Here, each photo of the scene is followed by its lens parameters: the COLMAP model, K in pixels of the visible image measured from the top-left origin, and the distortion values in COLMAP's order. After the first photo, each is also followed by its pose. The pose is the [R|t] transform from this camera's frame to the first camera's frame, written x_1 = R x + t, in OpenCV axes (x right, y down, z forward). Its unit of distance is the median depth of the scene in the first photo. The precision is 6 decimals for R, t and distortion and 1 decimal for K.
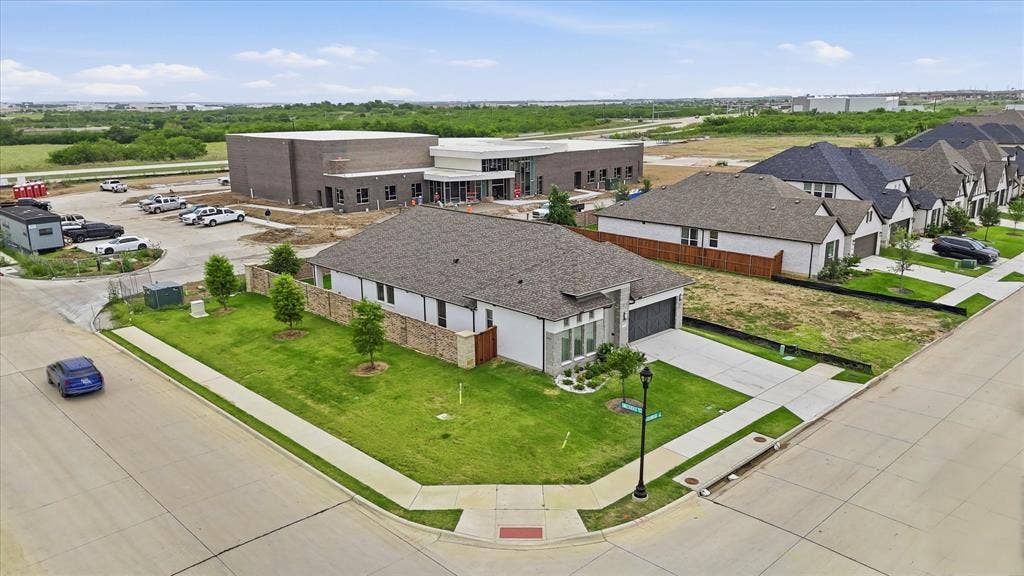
lens RADIAL K [[753.8, 0, 513.8], [0, 753.8, 289.4], [0, 0, 1]] dist [0.087017, -0.107354]
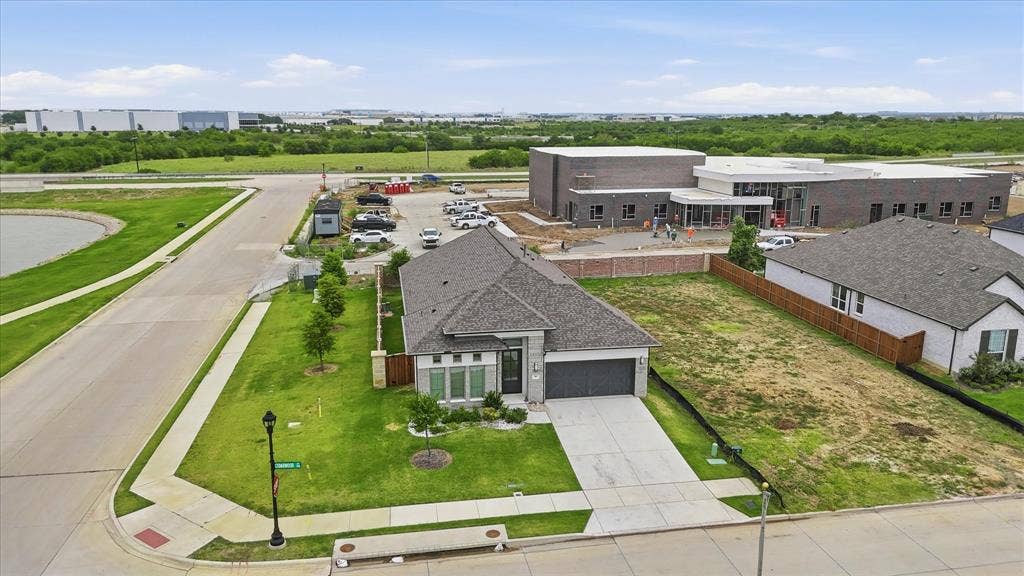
lens RADIAL K [[753.8, 0, 513.8], [0, 753.8, 289.4], [0, 0, 1]] dist [0.087017, -0.107354]
pose [[0.826855, 0.137292, -0.545401, 0.475717], [-0.144708, 0.989032, 0.029580, -0.062684], [0.543480, 0.054466, 0.837653, 0.177651]]
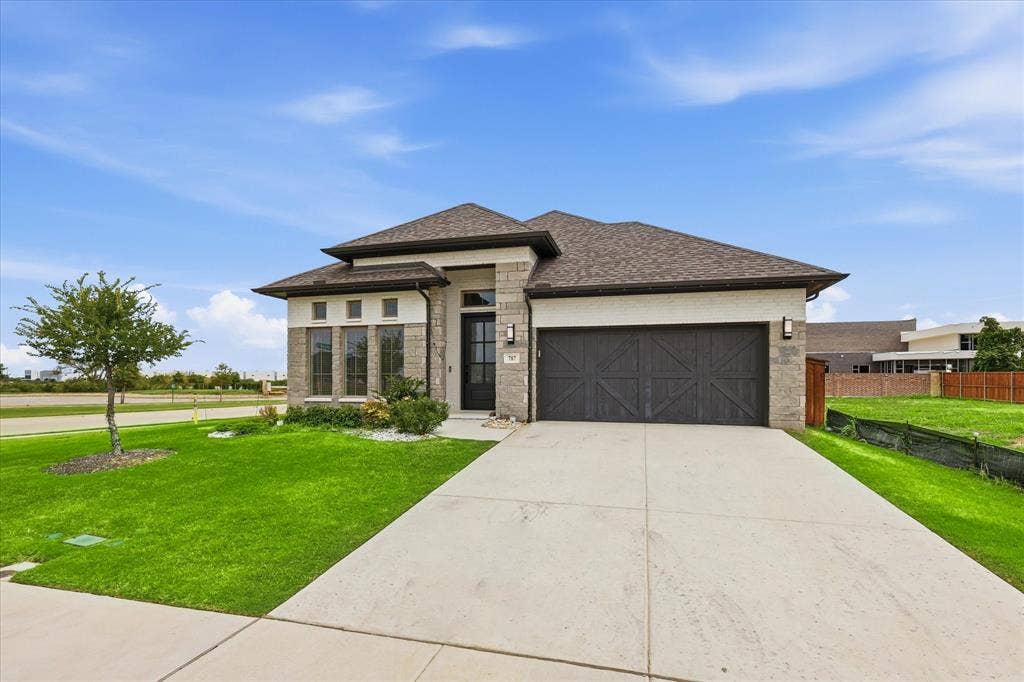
lens RADIAL K [[480.4, 0, 516.6], [0, 480.4, 386.0], [0, 0, 1]] dist [0.001538, 0.000070]
pose [[0.509153, 0.011955, -0.860593, 0.290993], [-0.214906, 0.969997, -0.113670, 0.071106], [0.833414, 0.242822, 0.496446, 0.694488]]
